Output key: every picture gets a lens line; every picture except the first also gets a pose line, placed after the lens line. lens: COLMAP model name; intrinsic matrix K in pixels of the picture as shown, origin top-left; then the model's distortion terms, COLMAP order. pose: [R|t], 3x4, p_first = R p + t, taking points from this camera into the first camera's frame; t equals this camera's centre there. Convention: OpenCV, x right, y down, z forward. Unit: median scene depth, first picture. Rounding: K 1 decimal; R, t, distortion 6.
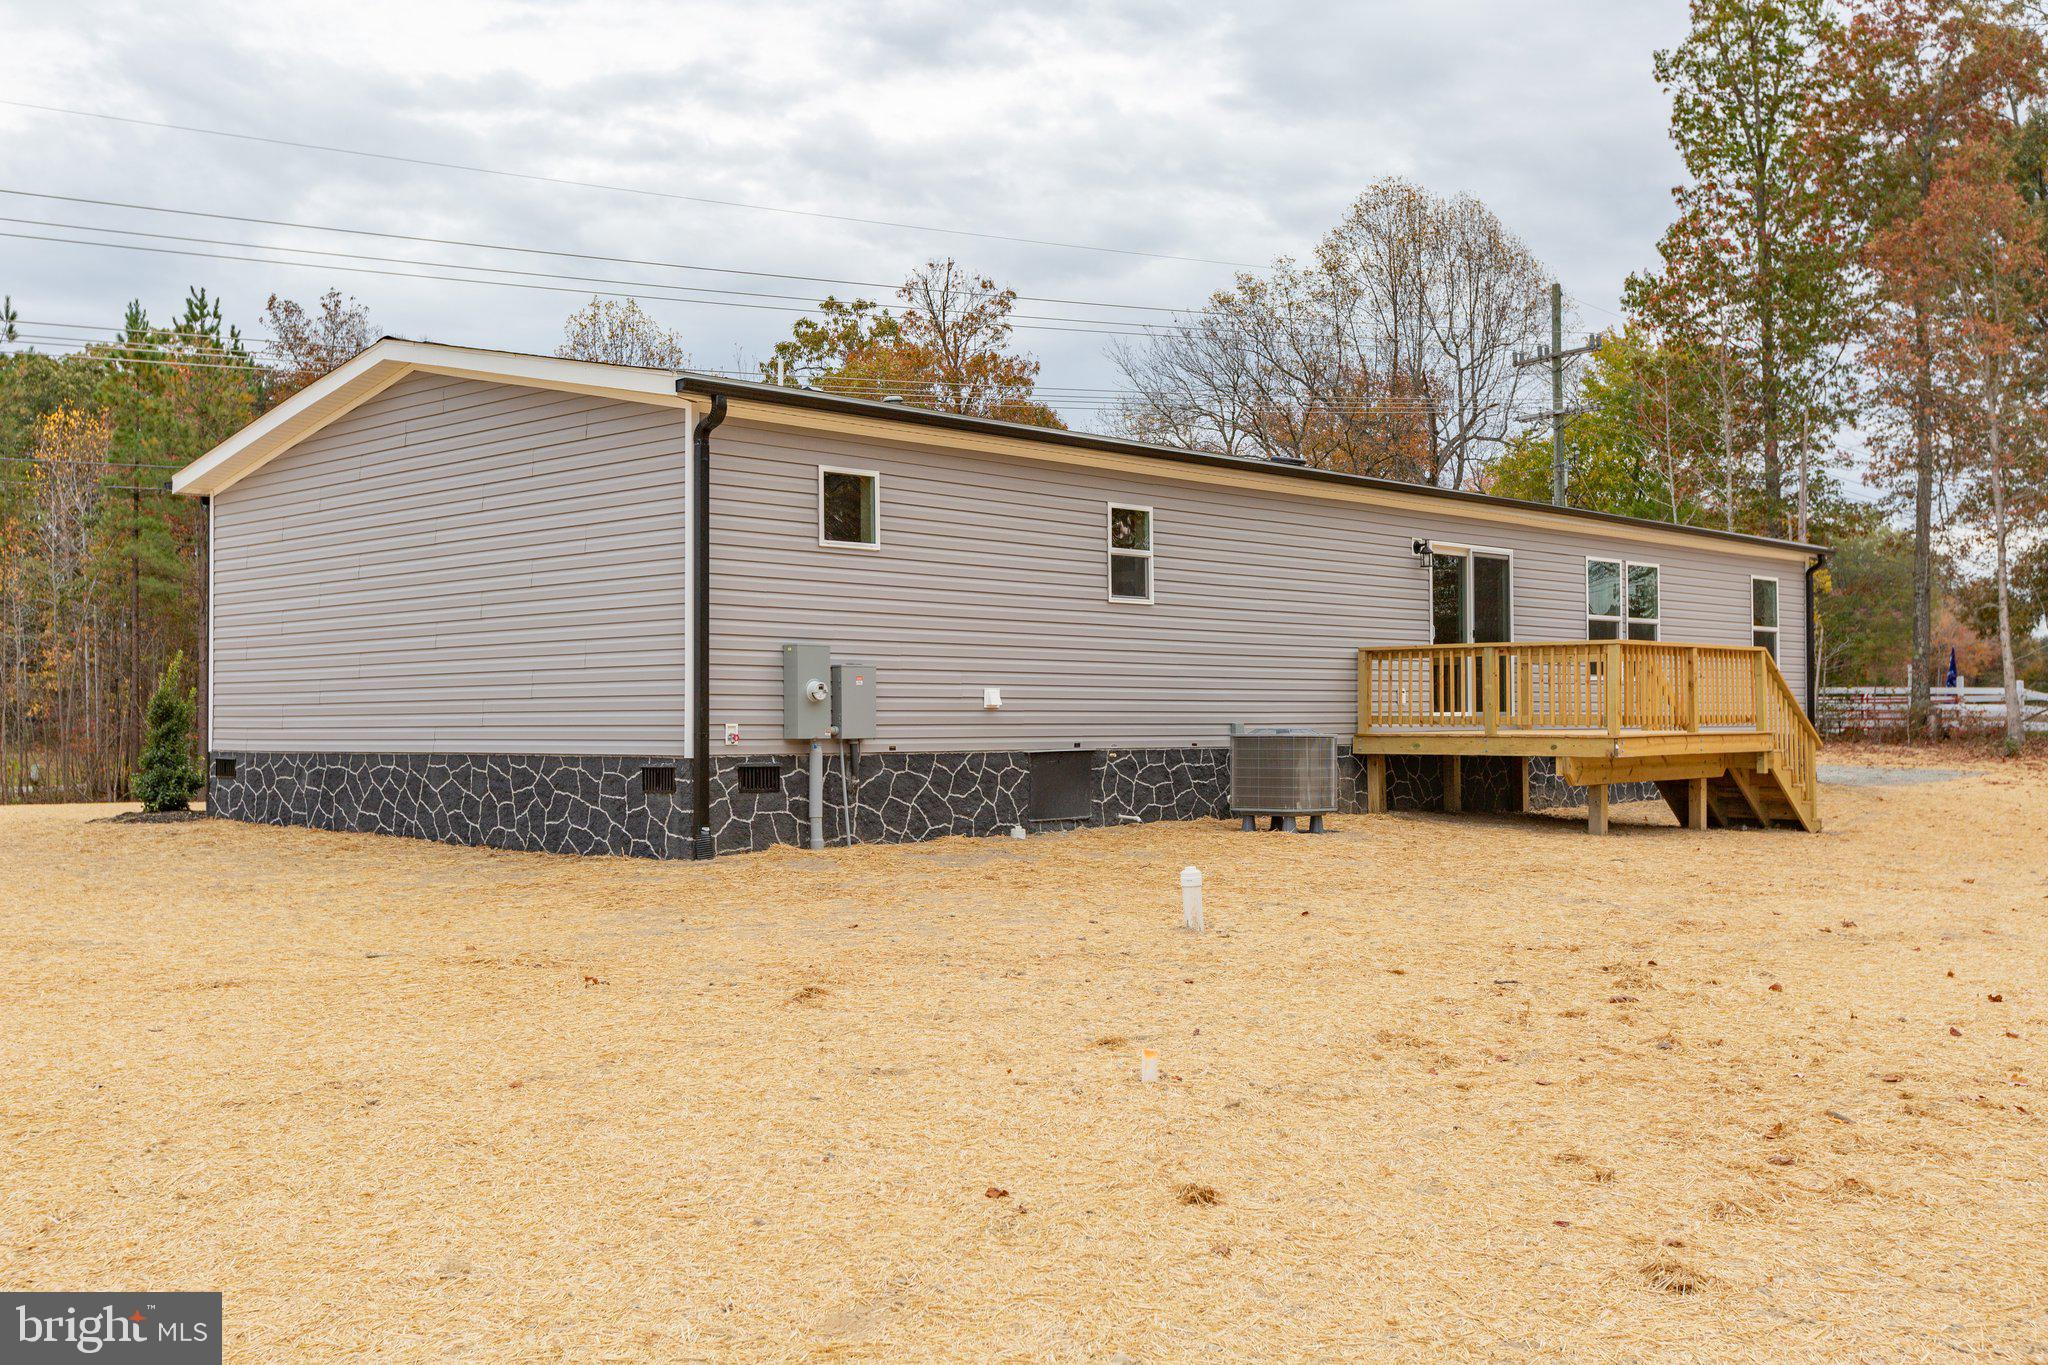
lens RADIAL K [[2069.0, 0, 973.0], [0, 2069.0, 691.5], [0, 0, 1]] dist [-0.006410, 0.002932]
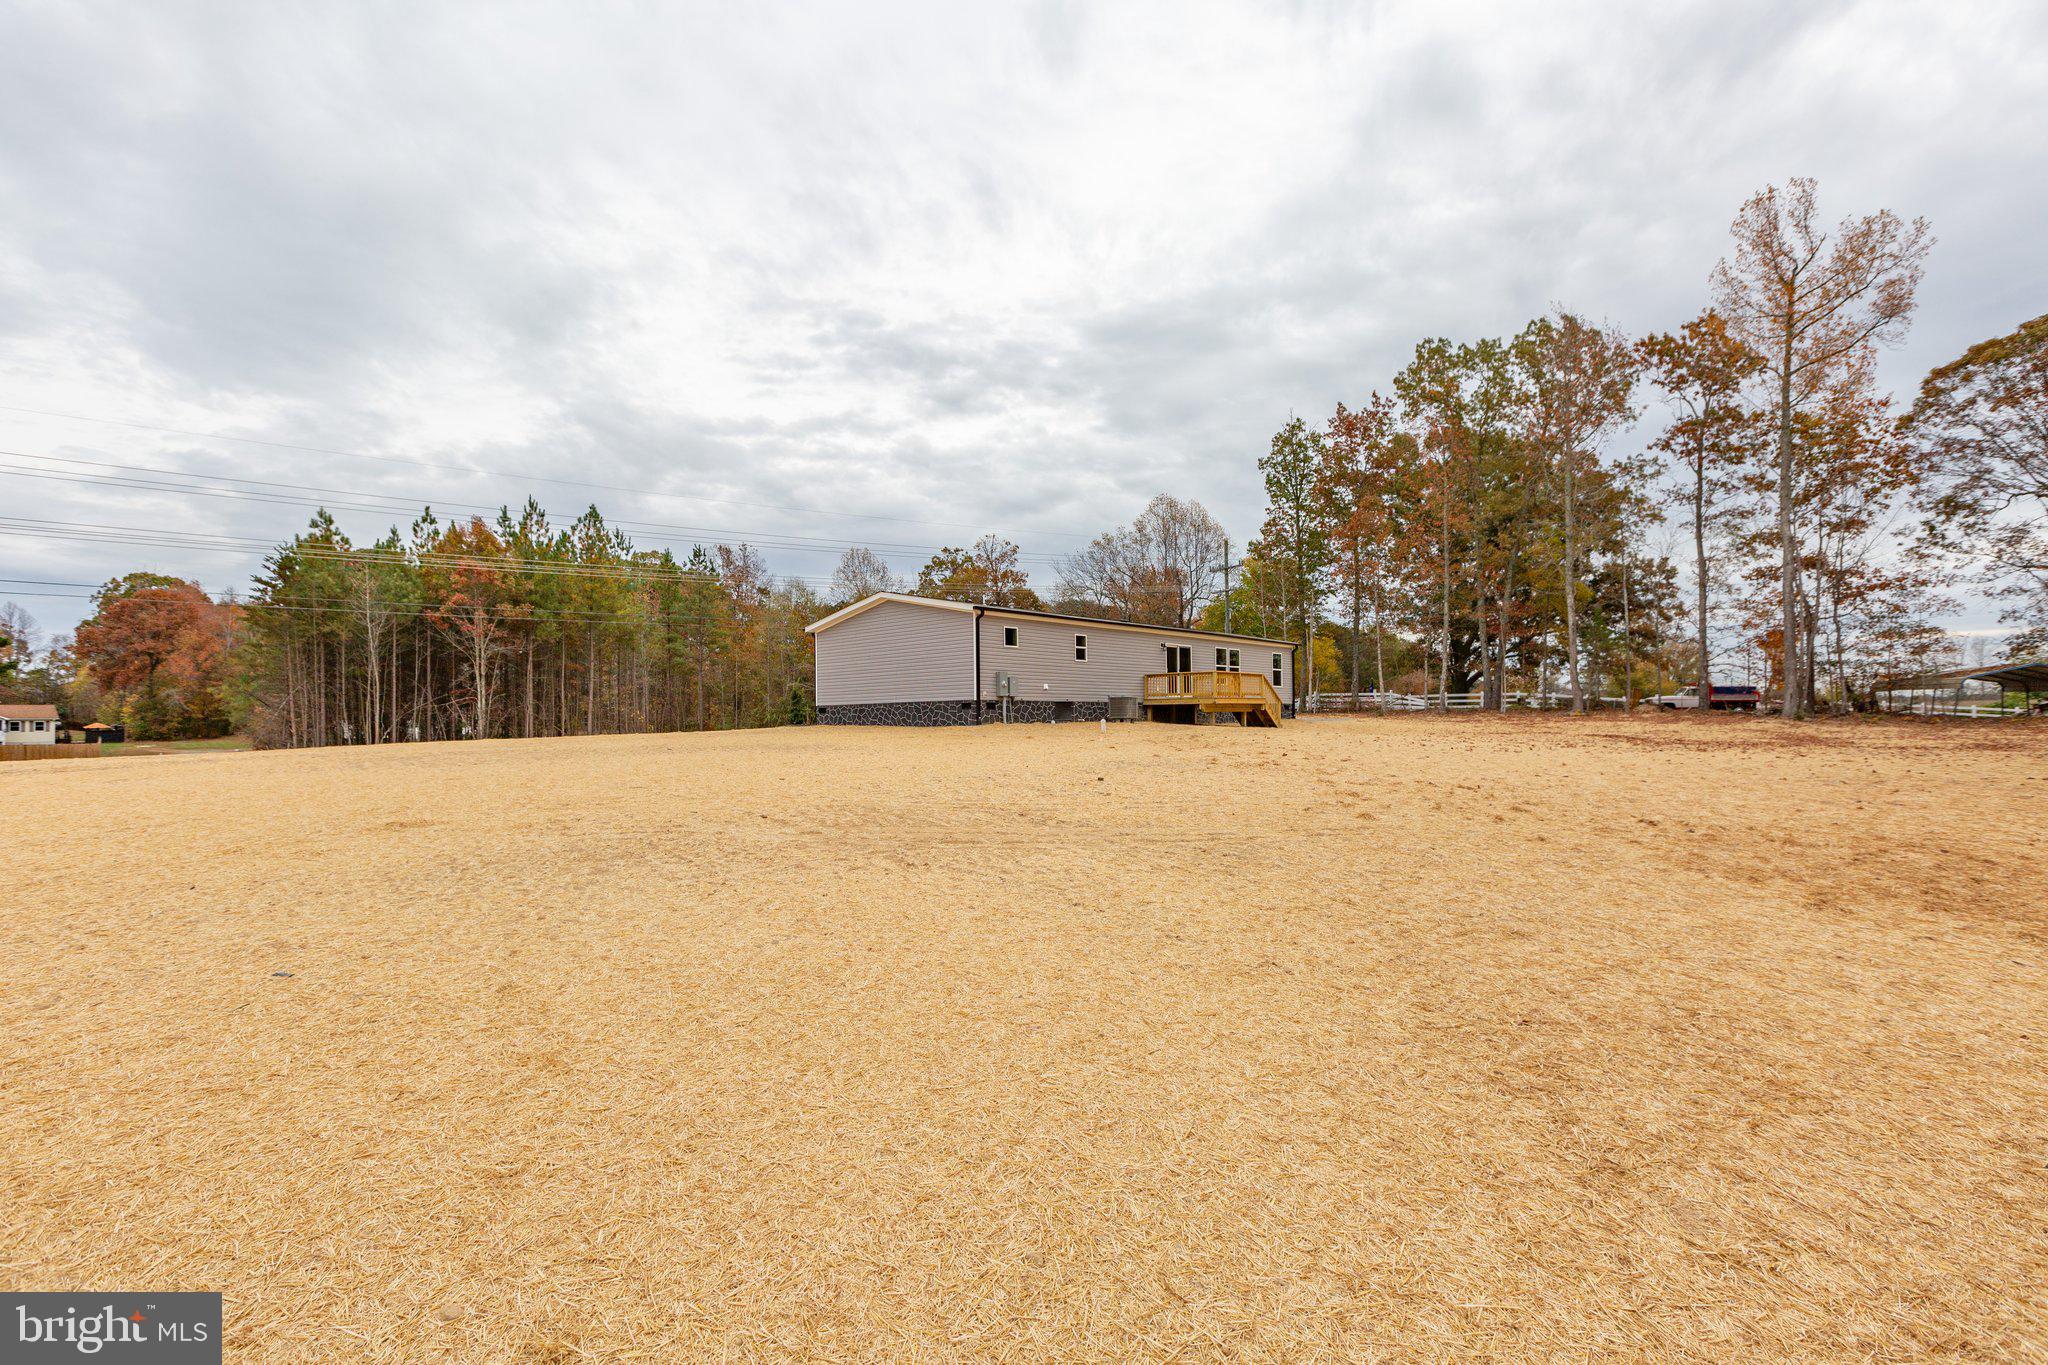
lens RADIAL K [[974.2, 0, 1011.9], [0, 974.2, 733.4], [0, 0, 1]] dist [0.001026, 0.000293]
pose [[0.999429, -0.011160, 0.031886, -0.065064], [0.010348, 0.999621, 0.025529, 0.025264], [-0.032159, -0.025185, 0.999165, -0.457238]]
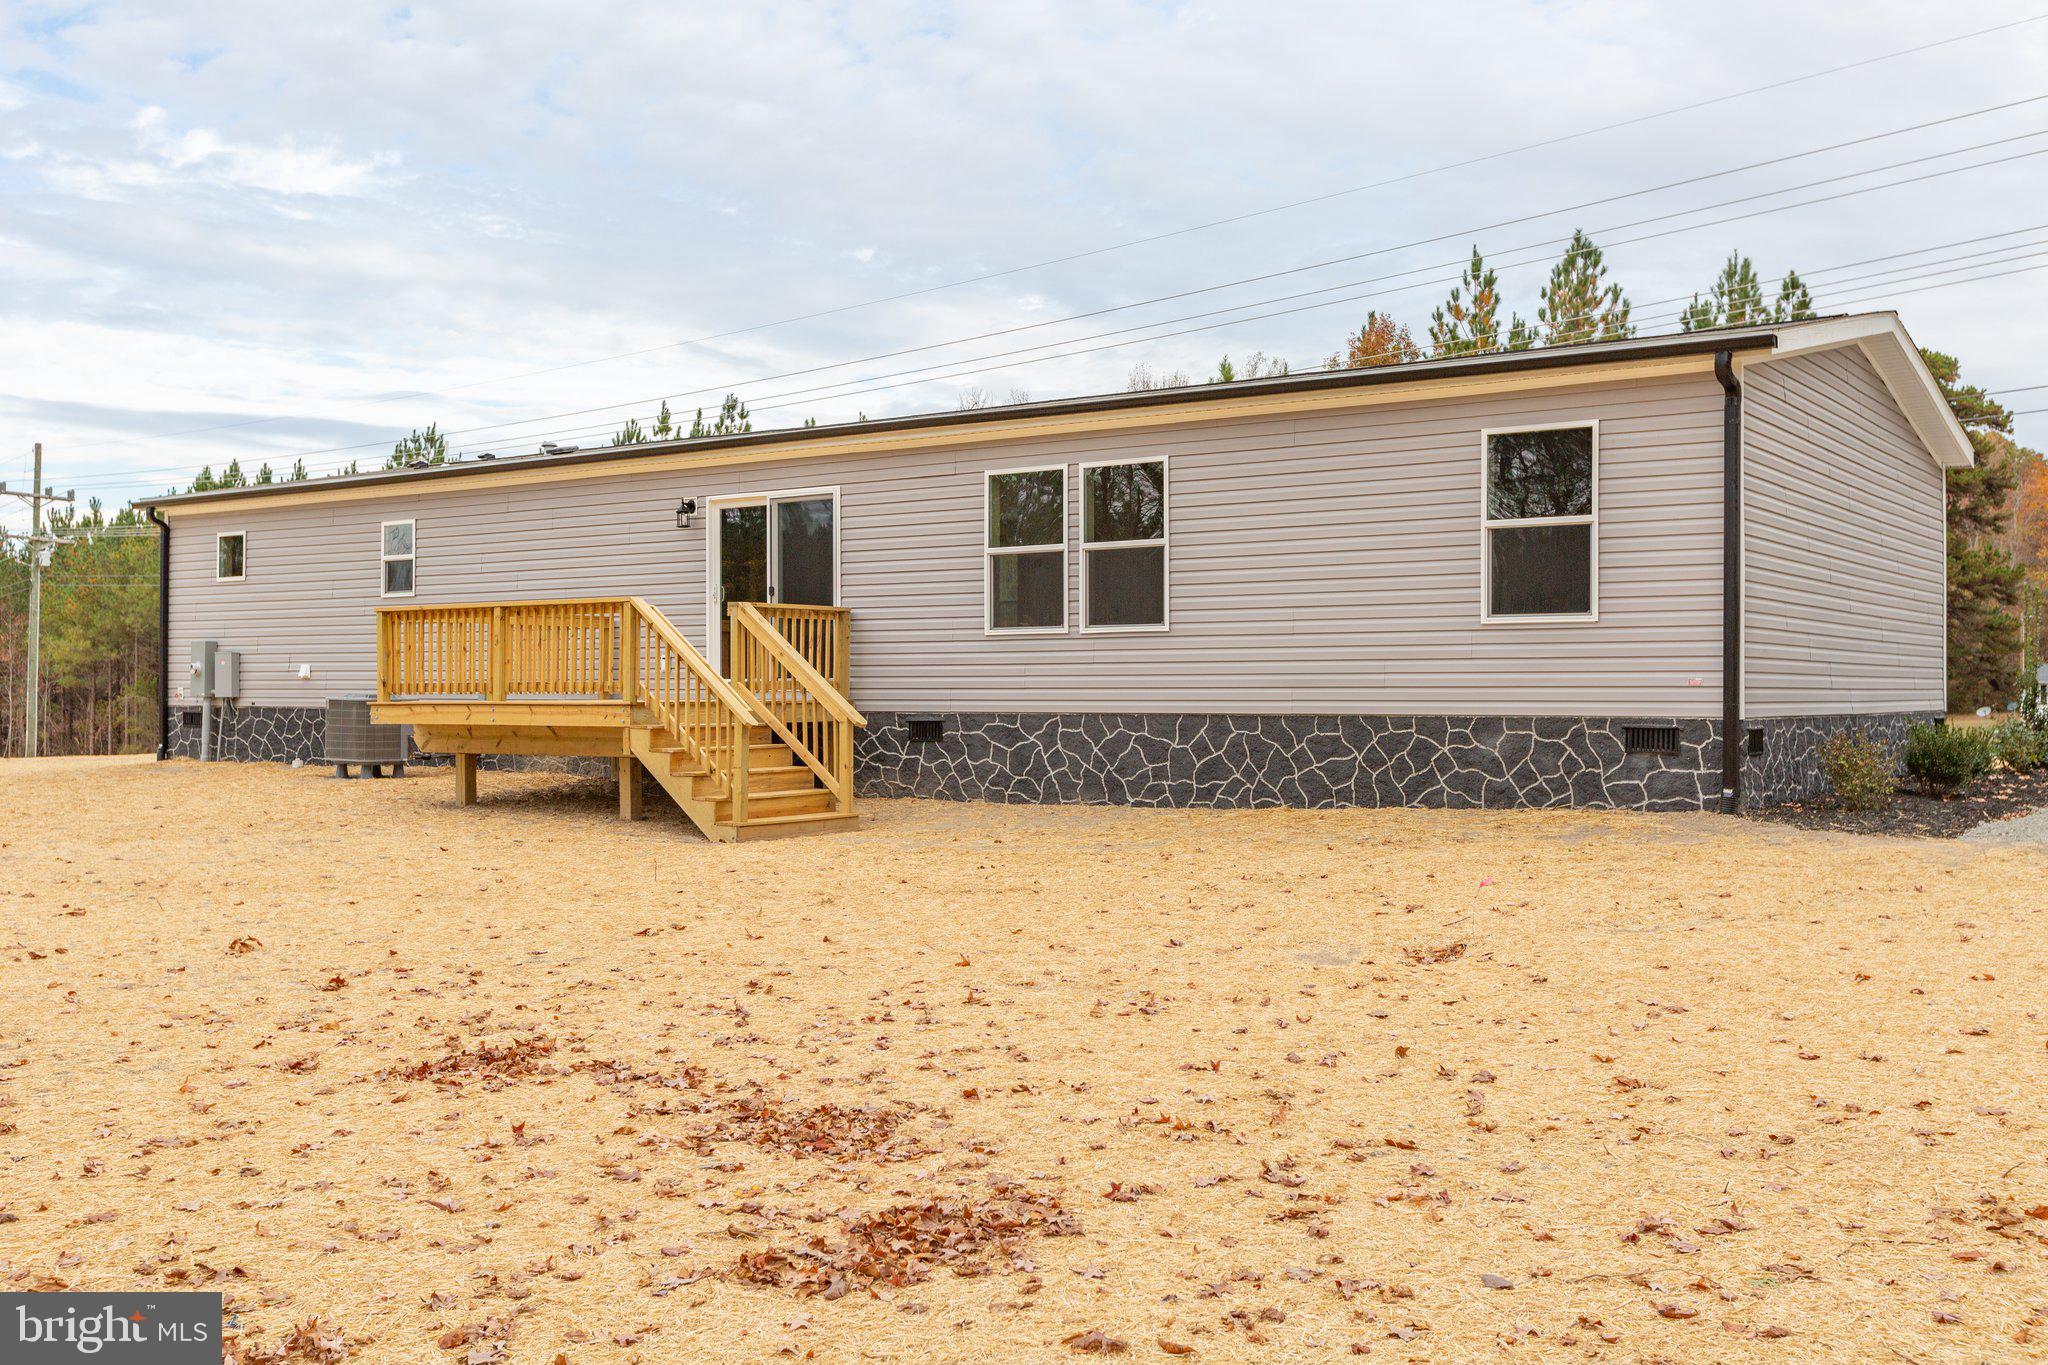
lens RADIAL K [[1837.4, 0, 1021.0], [0, 1837.4, 676.5], [0, 0, 1]] dist [-0.013312, -0.004293]
pose [[0.163801, 0.002121, -0.986491, 0.809997], [0.017269, 0.999838, 0.005018, 0.005432], [0.986342, -0.017857, 0.163738, 0.757685]]
